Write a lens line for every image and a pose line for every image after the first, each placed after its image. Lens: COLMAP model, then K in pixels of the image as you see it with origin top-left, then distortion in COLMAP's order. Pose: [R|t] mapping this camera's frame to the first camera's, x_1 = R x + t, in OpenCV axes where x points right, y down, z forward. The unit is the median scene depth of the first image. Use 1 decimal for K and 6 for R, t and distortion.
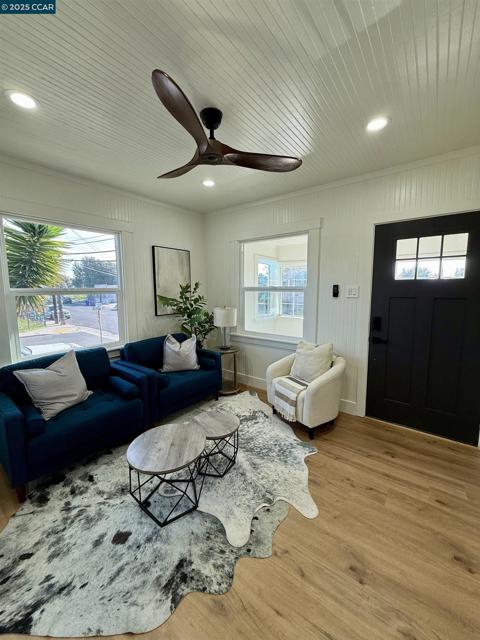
lens RADIAL K [[255.9, 0, 241.2], [0, 255.9, 319.3], [0, 0, 1]] dist [-0.002053, 0.001162]
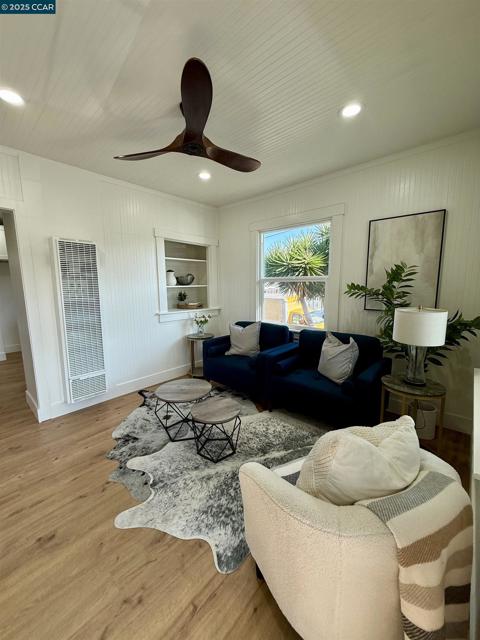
lens RADIAL K [[255.9, 0, 240.6], [0, 255.9, 319.0], [0, 0, 1]] dist [-0.002053, 0.001162]
pose [[-0.084551, 0.146098, -0.985650, 0.845756], [-0.112654, 0.981448, 0.155139, -0.110880], [0.990030, 0.124155, -0.066524, 1.141301]]
